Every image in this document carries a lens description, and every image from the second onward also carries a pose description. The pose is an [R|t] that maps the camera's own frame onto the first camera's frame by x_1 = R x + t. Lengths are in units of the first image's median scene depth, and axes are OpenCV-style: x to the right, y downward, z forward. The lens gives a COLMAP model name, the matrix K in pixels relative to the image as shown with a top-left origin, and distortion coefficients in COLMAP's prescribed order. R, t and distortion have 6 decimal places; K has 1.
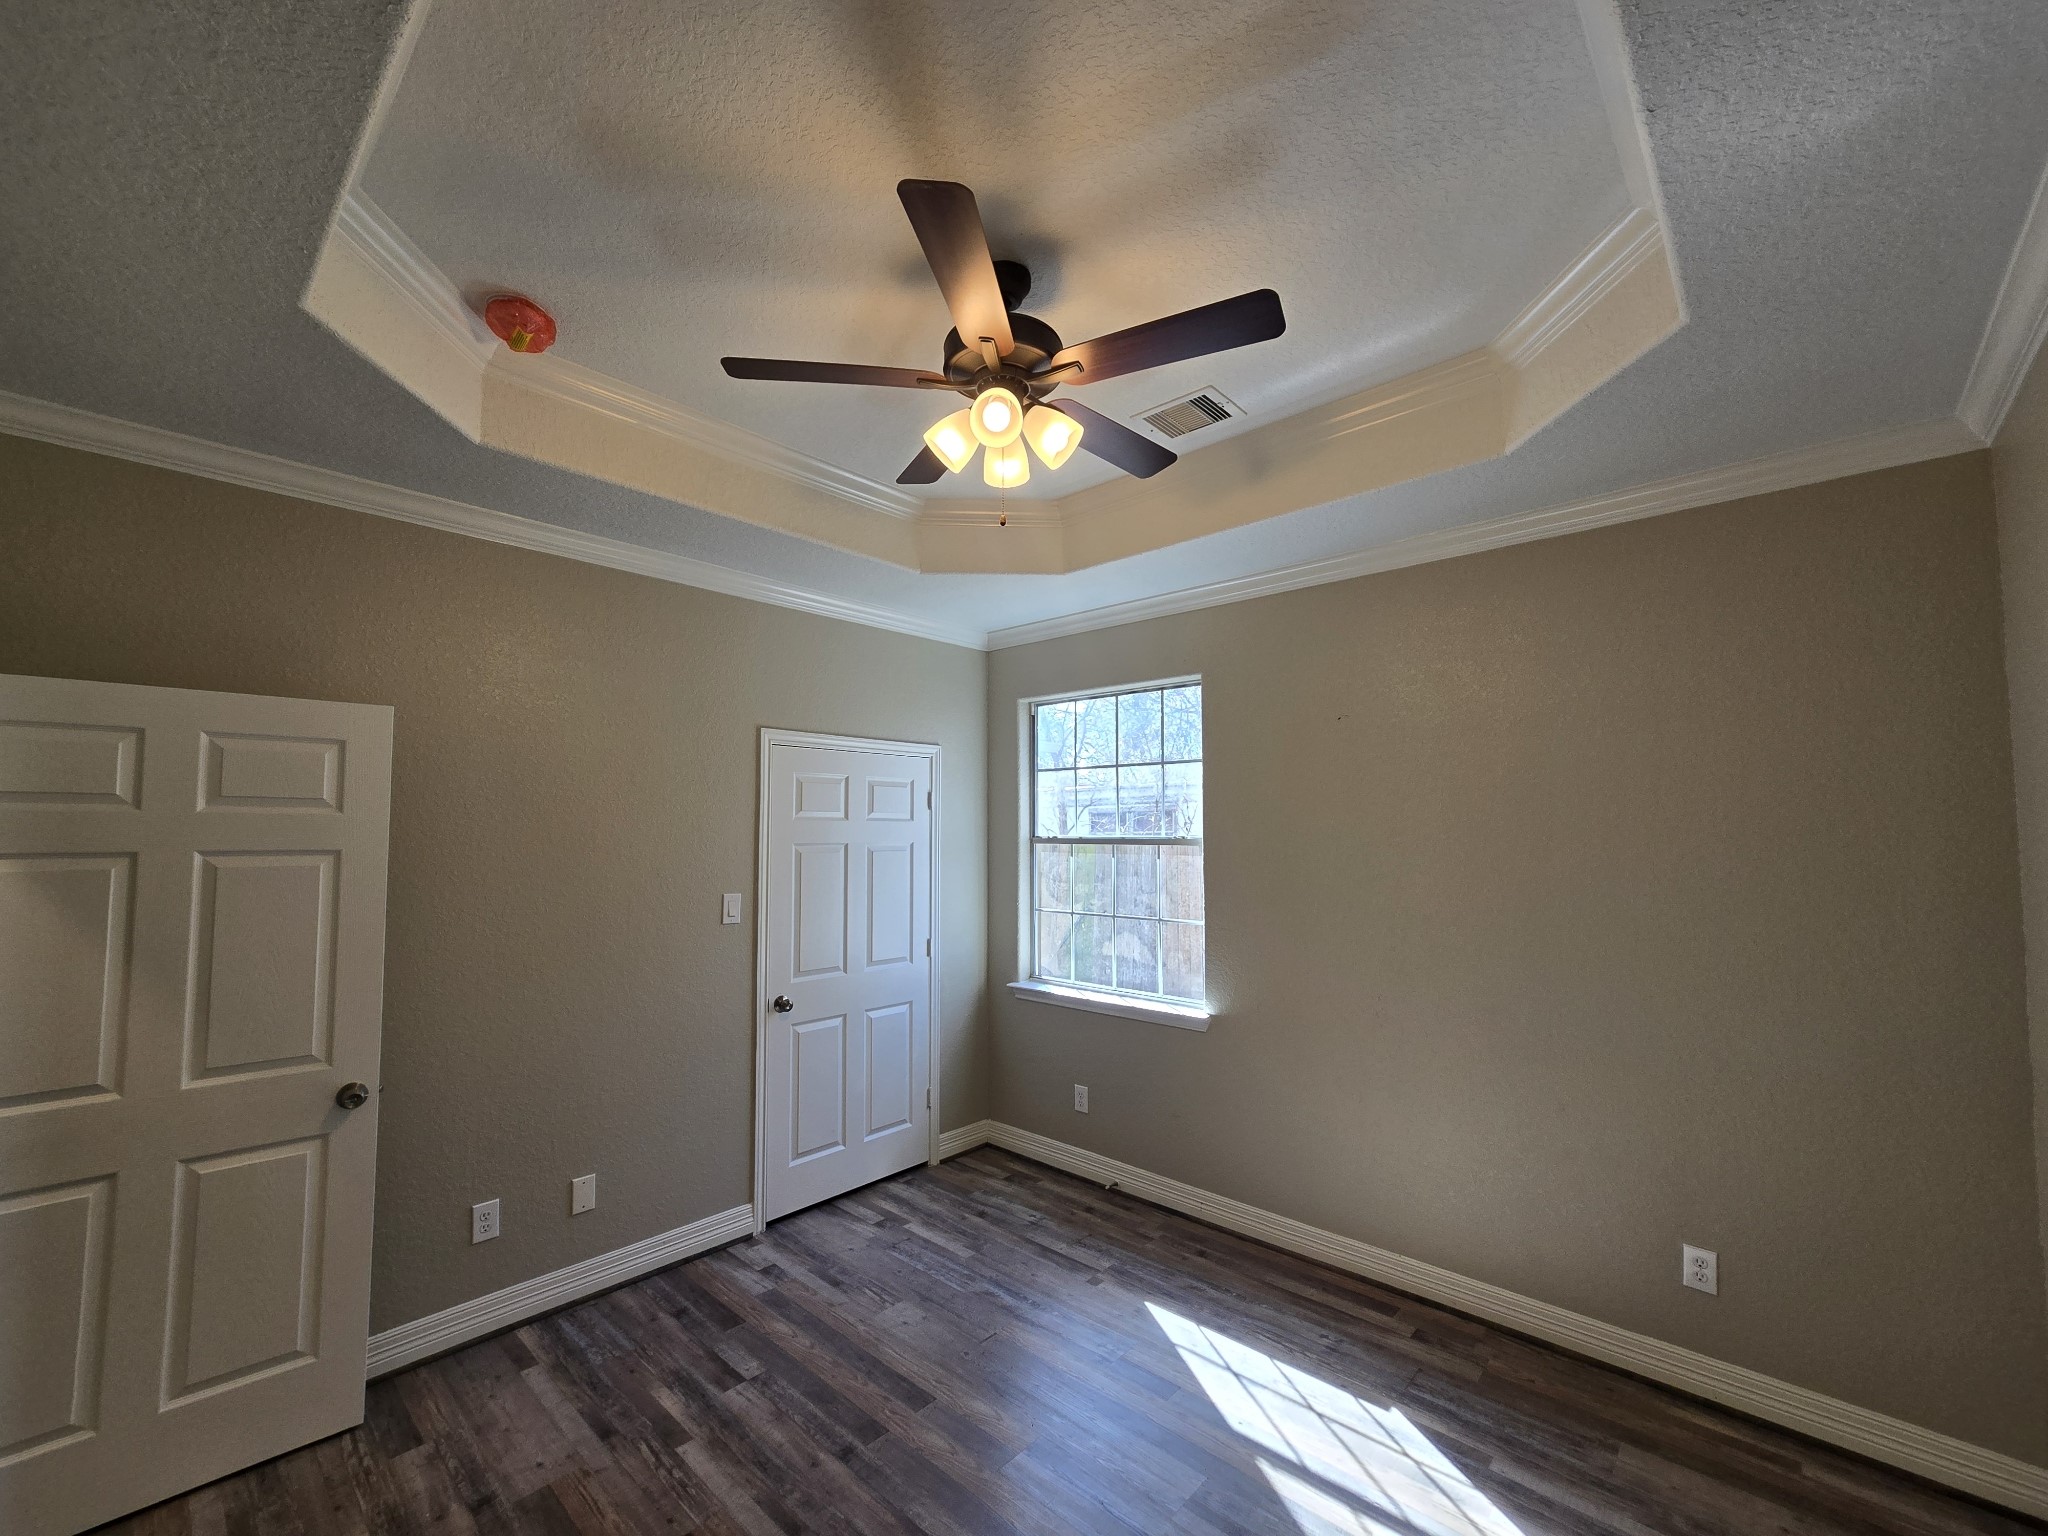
lens RADIAL K [[839.7, 0, 1009.9], [0, 839.7, 771.3], [0, 0, 1]] dist [0.001287, 0.003173]
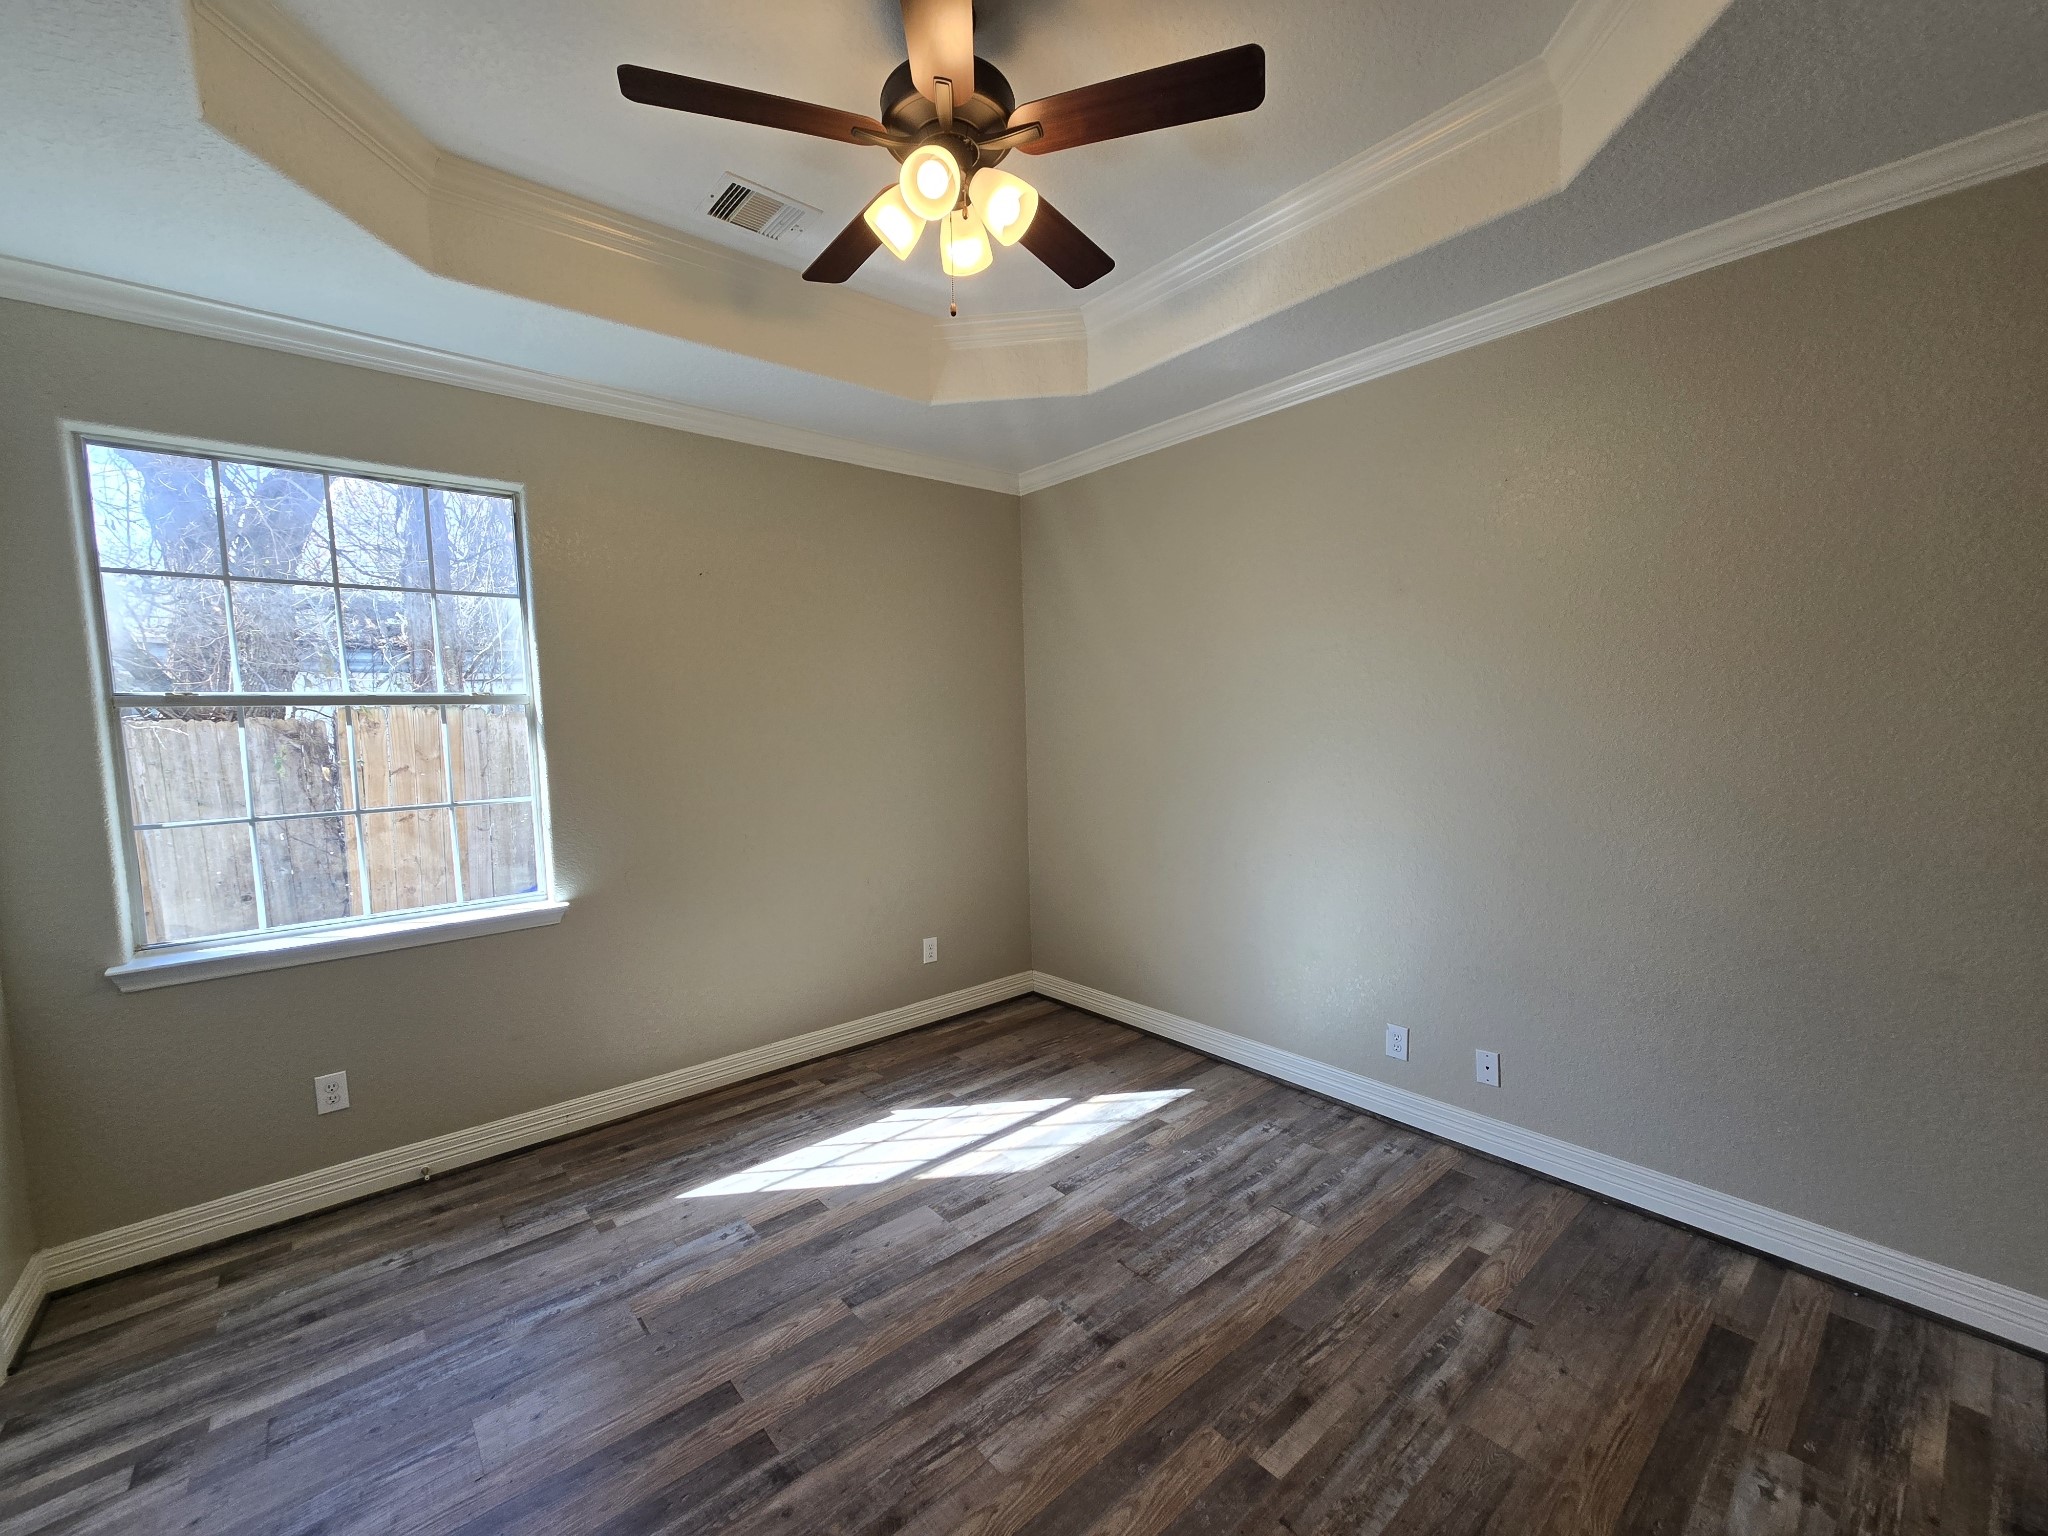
lens RADIAL K [[839.7, 0, 1009.9], [0, 839.7, 767.5], [0, 0, 1]] dist [0.001287, 0.003173]
pose [[0.119756, -0.063949, 0.990742, -0.589593], [-0.050111, 0.996262, 0.070362, 0.079111], [-0.991538, -0.058074, 0.116104, 0.504279]]
